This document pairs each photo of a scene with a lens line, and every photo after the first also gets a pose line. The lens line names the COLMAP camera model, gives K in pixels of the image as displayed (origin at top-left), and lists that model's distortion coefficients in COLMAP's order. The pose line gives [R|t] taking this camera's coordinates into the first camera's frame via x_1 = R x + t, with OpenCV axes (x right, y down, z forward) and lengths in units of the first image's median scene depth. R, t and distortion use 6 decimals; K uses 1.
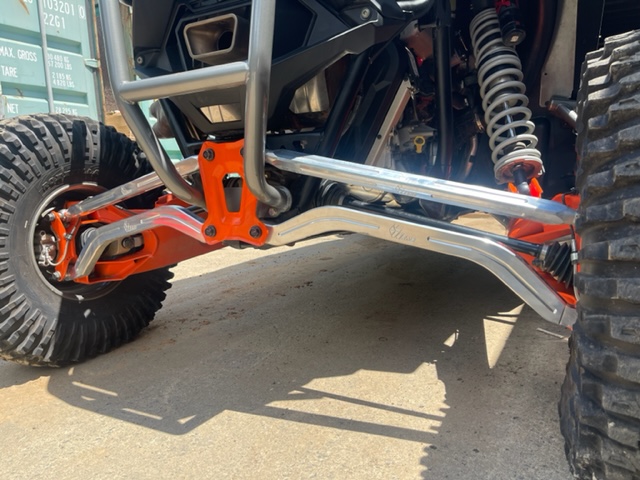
lens RADIAL K [[488.5, 0, 325.7], [0, 488.5, 245.7], [0, 0, 1]] dist [0.024954, -0.021261]
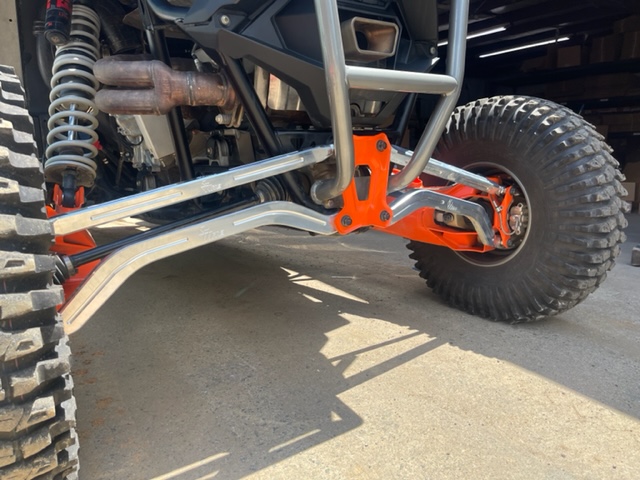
lens RADIAL K [[488.5, 0, 324.3], [0, 488.5, 238.7], [0, 0, 1]] dist [0.024954, -0.021261]
pose [[0.435481, -0.129364, 0.890854, -1.059154], [0.123716, 0.988831, 0.083115, -0.075647], [-0.891656, 0.074018, 0.446622, 0.527918]]
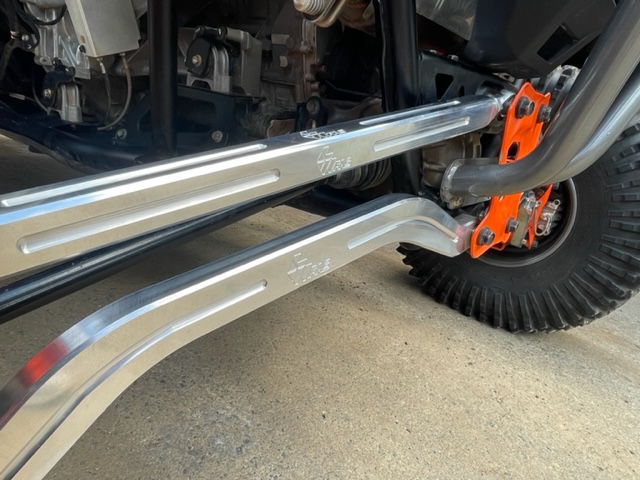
lens RADIAL K [[446.1, 0, 320.9], [0, 446.1, 240.6], [0, 0, 1]] dist [-0.010698, -0.003737]
pose [[0.188794, -0.239802, 0.952288, -0.716629], [-0.034323, 0.967523, 0.250443, -0.140587], [-0.981417, -0.079967, 0.174432, 0.991648]]
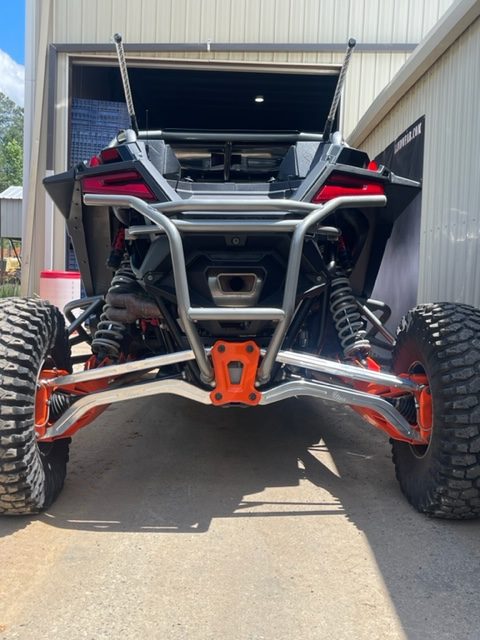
lens RADIAL K [[706.3, 0, 235.0], [0, 706.3, 317.9], [0, 0, 1]] dist [0.034767, 0.000000]
pose [[0.874966, 0.018010, 0.483849, -1.158162], [0.023842, 0.996493, -0.080208, -0.089145], [-0.483597, 0.081715, 0.871468, -0.914017]]
